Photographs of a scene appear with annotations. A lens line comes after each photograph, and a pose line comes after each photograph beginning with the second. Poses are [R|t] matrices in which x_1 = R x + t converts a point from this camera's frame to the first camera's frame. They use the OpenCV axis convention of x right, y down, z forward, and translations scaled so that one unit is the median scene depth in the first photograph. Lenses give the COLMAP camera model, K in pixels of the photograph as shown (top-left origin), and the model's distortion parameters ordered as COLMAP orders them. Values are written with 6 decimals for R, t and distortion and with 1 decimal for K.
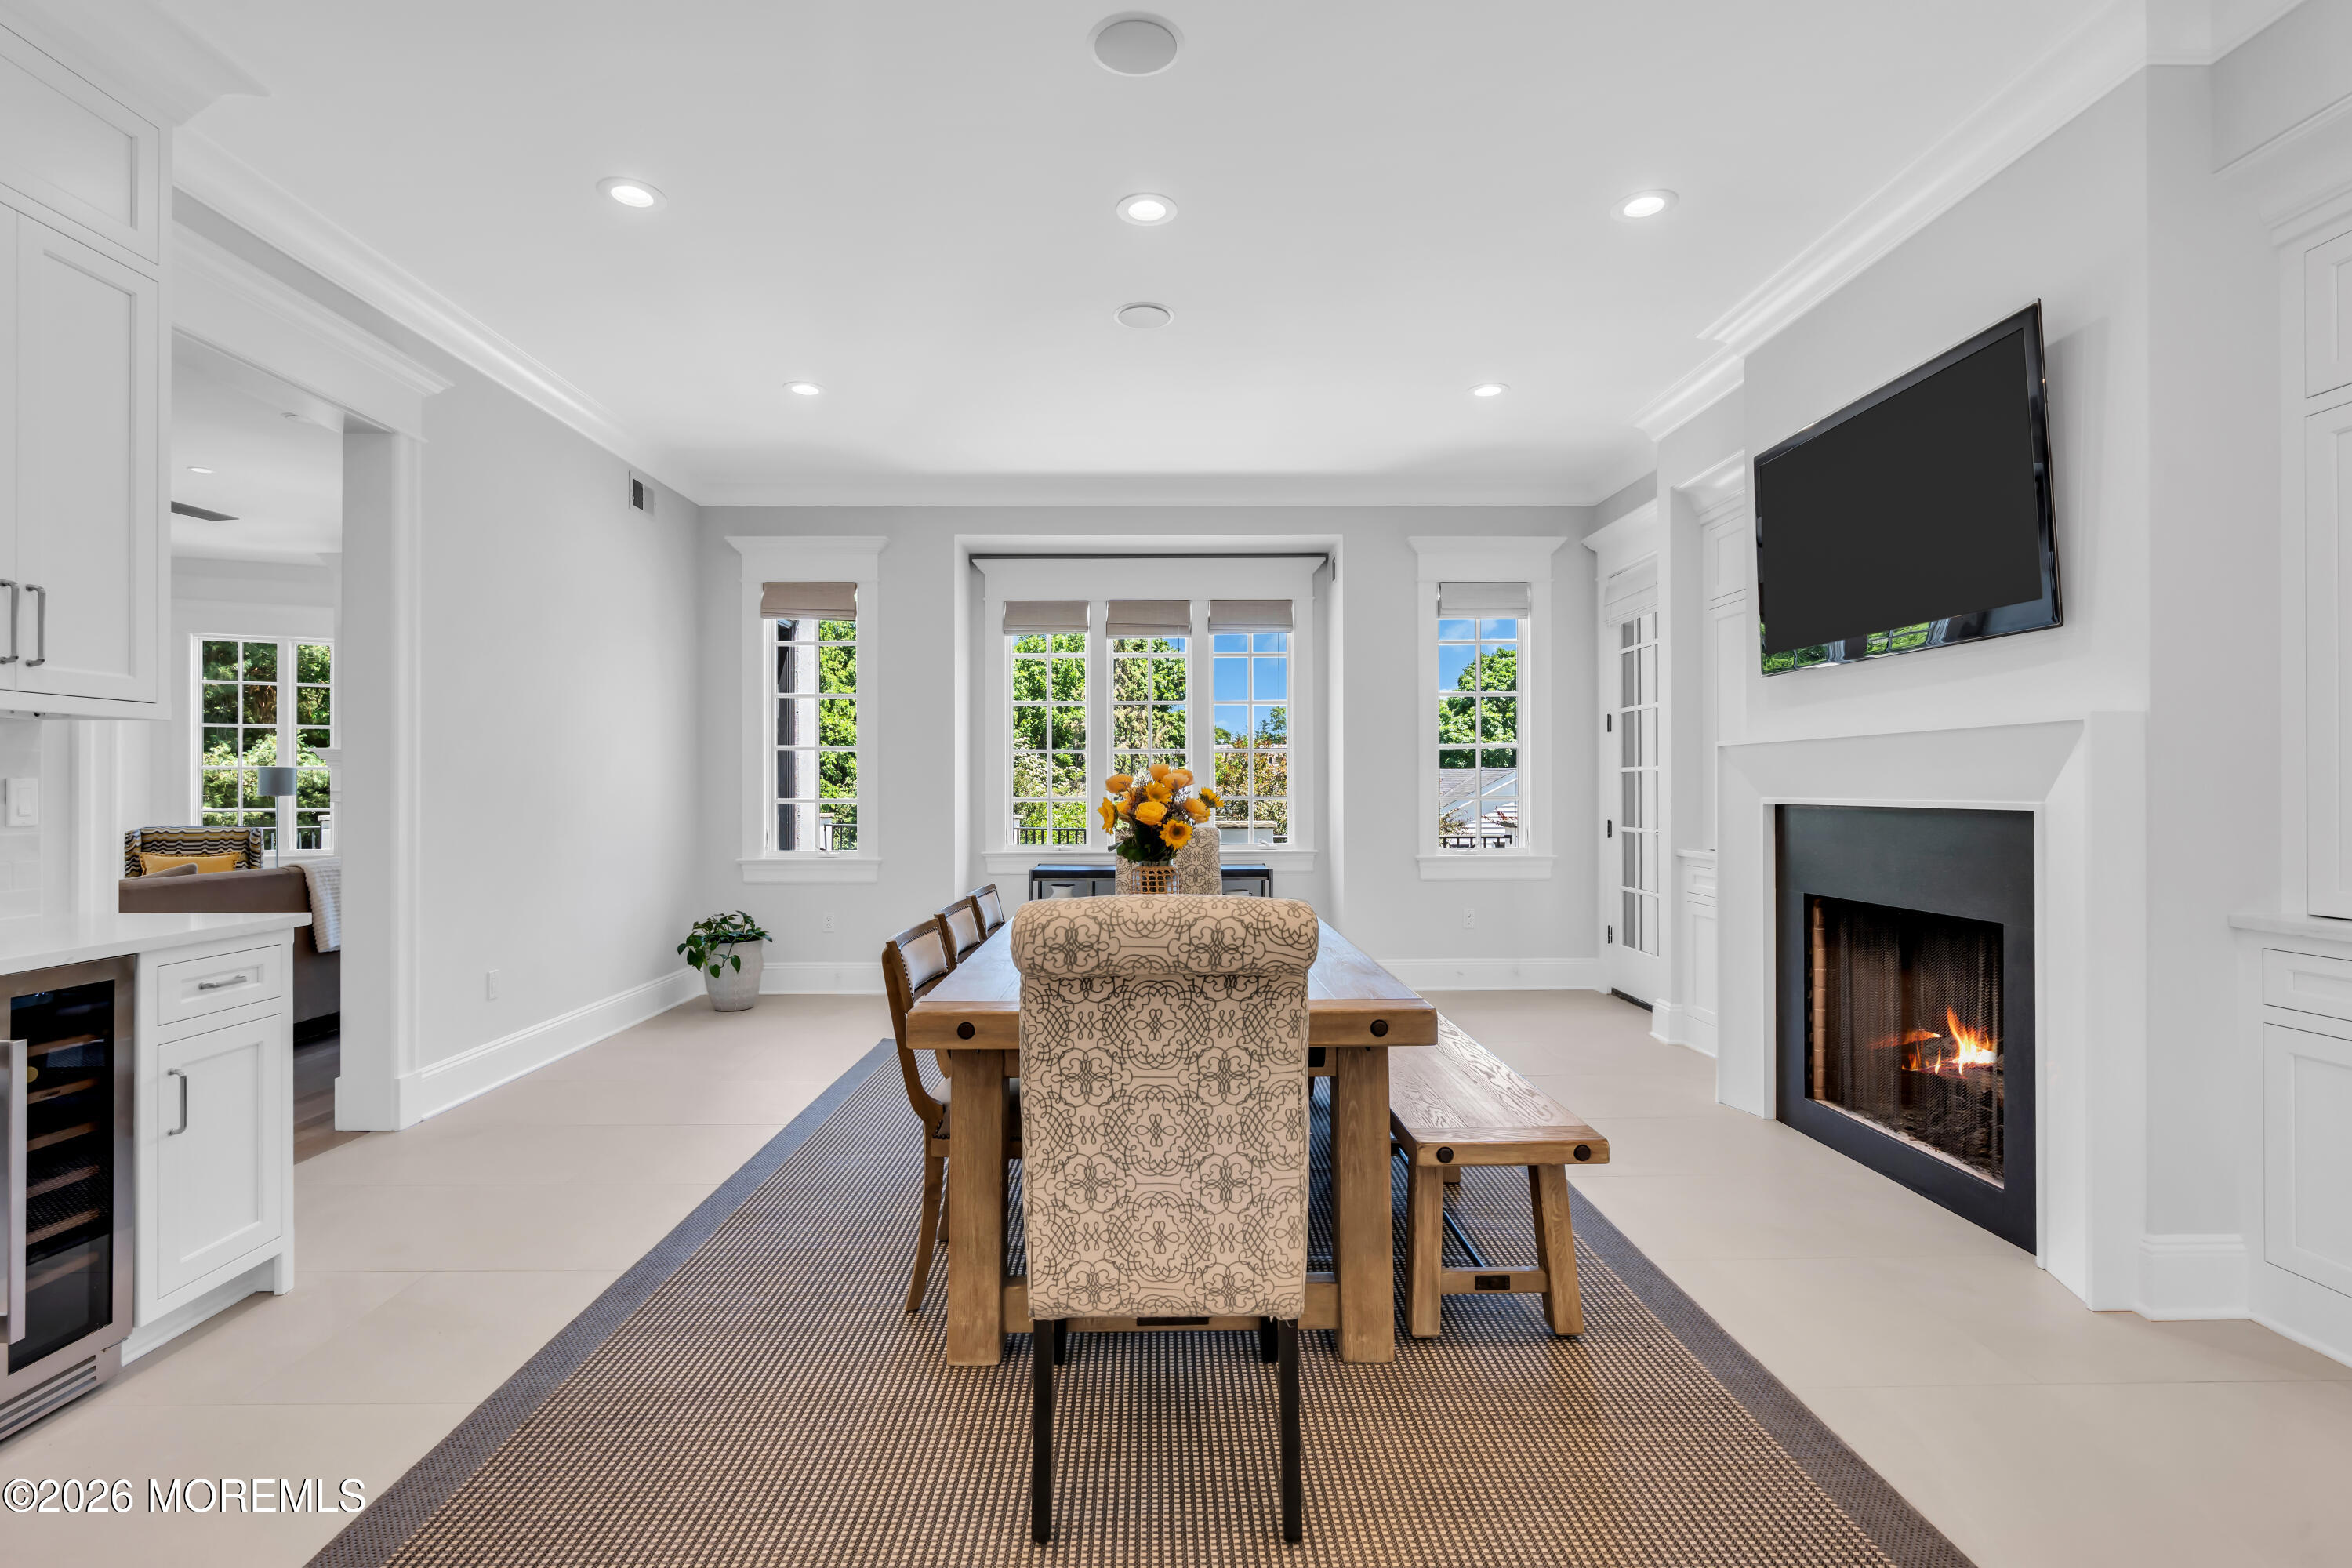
lens RADIAL K [[1103.6, 0, 1171.4], [0, 1103.6, 784.1], [0, 0, 1]] dist [-0.005171, 0.001590]
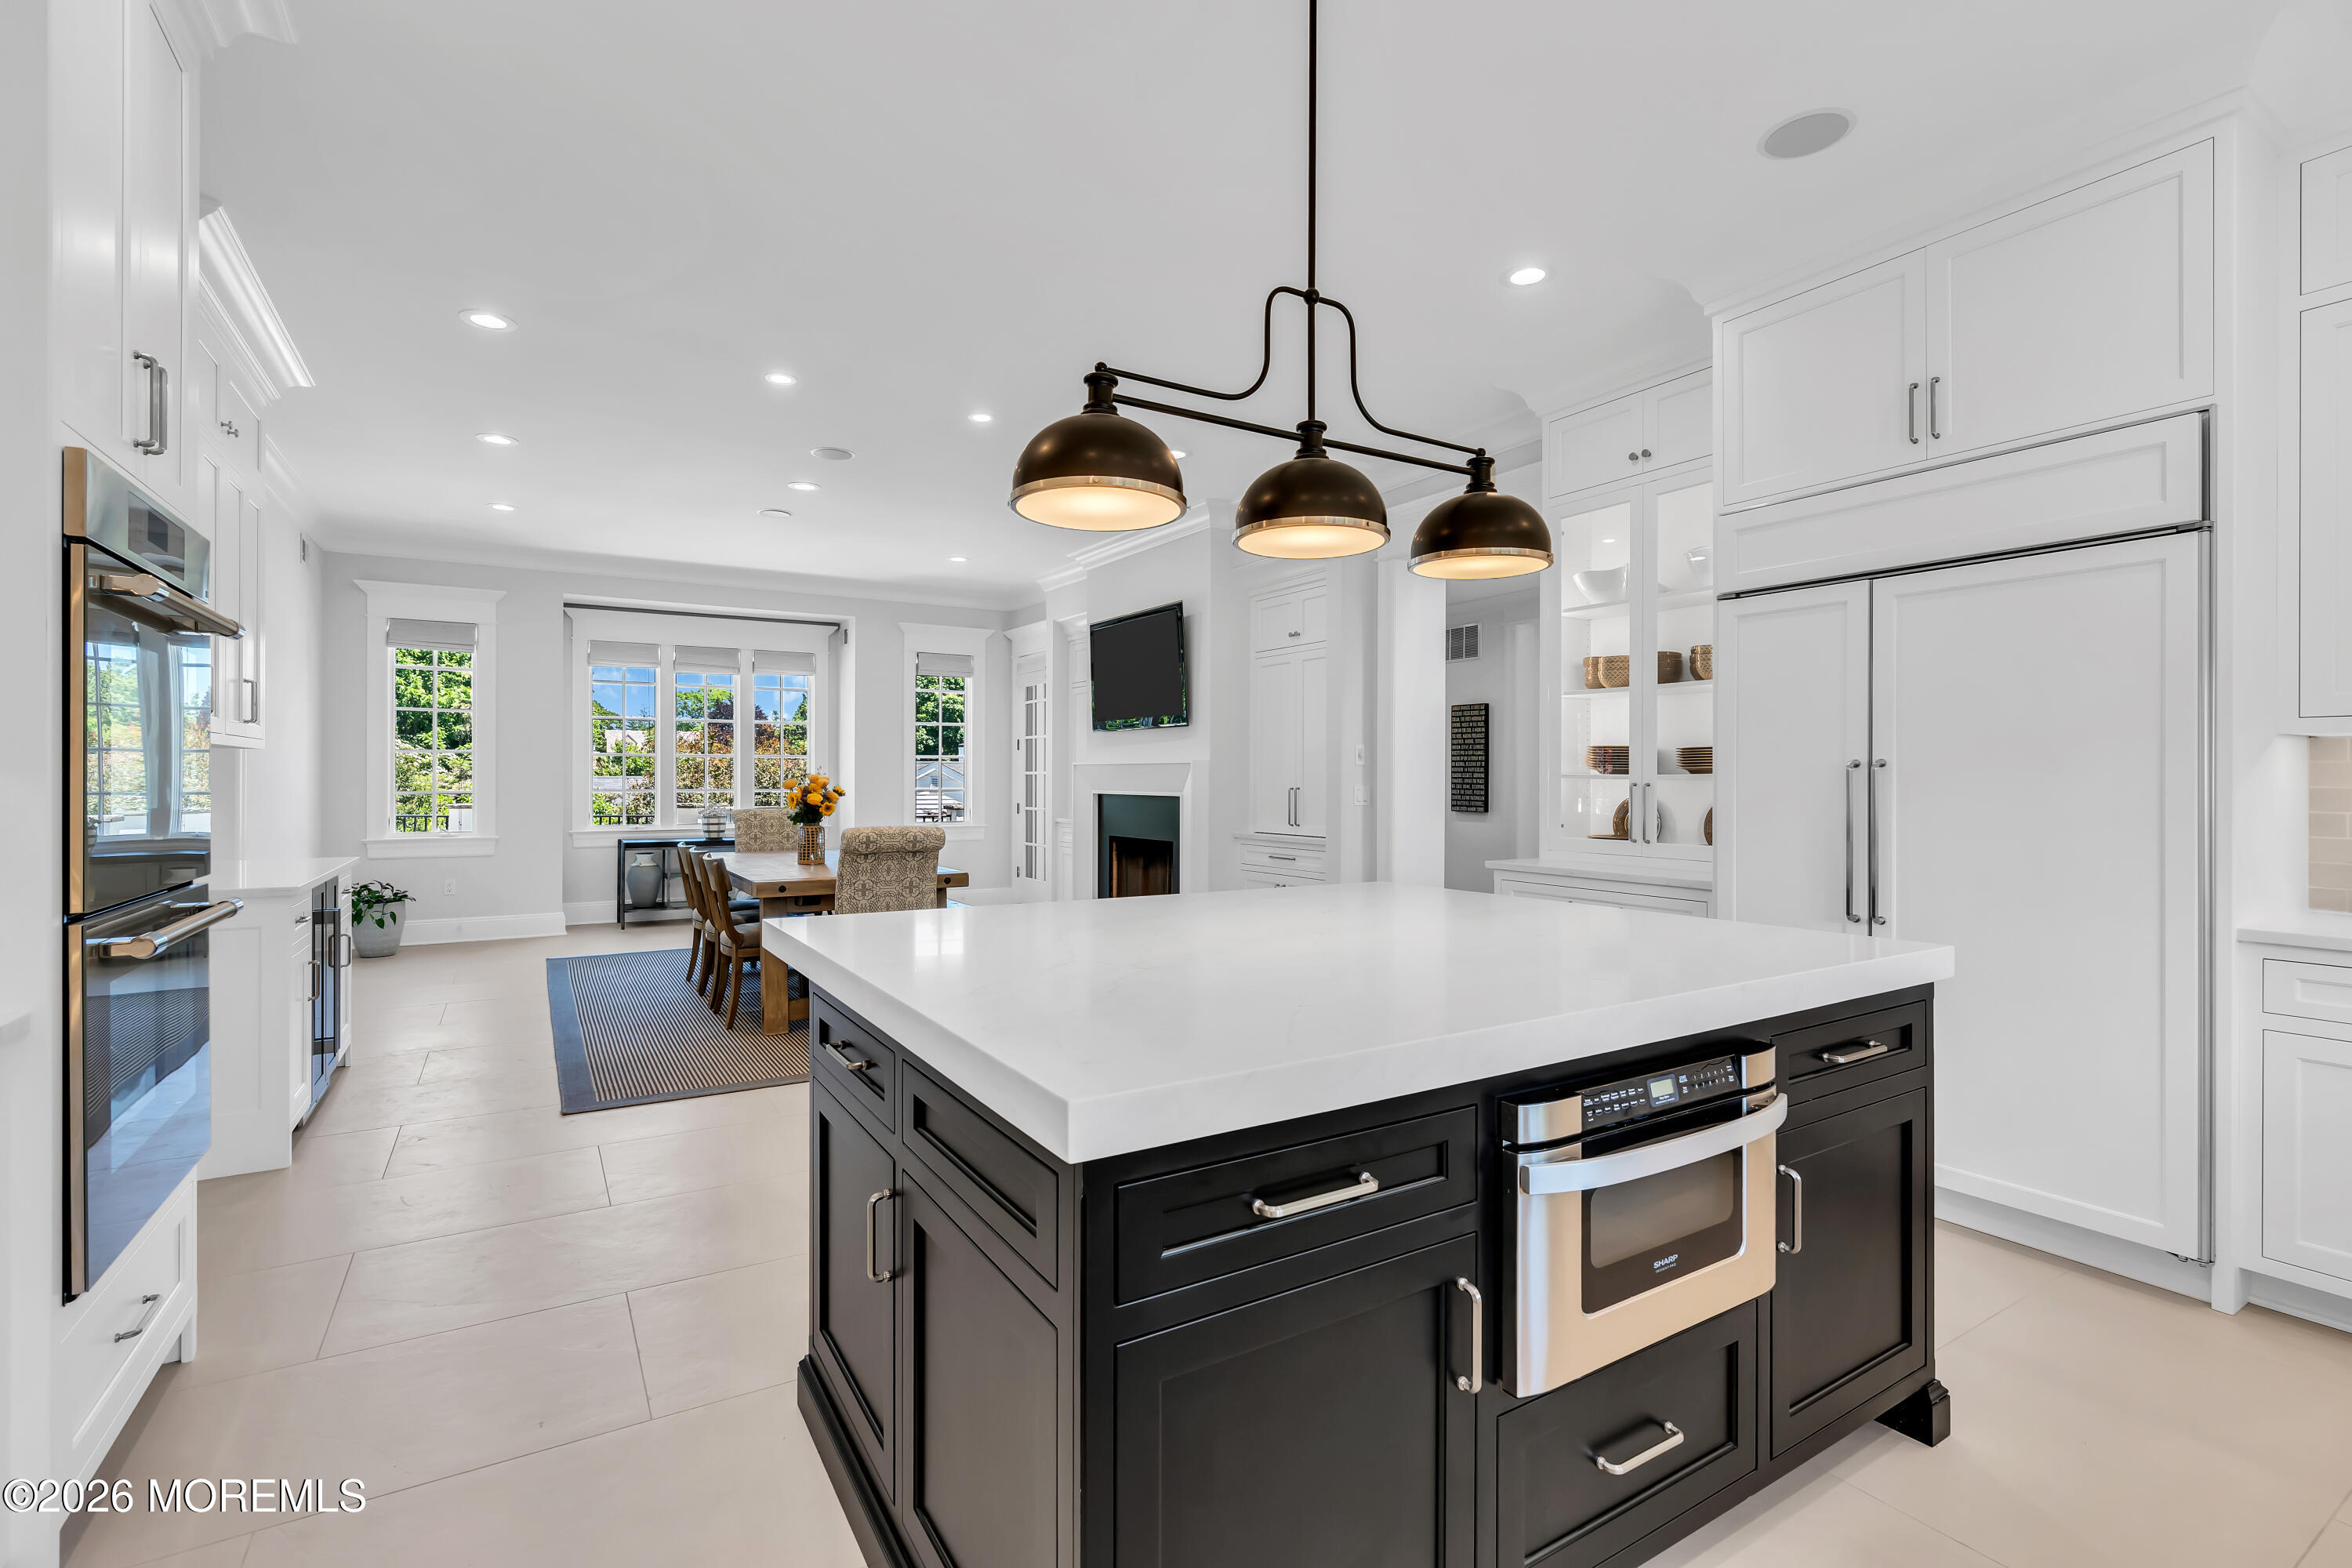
lens RADIAL K [[1057.8, 0, 1171.7], [0, 1057.8, 783.1], [0, 0, 1]] dist [-0.005144, 0.000716]
pose [[0.859535, 0.002378, 0.511072, -0.246400], [-0.006961, 0.999951, 0.007054, -0.011729], [-0.511030, -0.009621, 0.859509, -0.549992]]
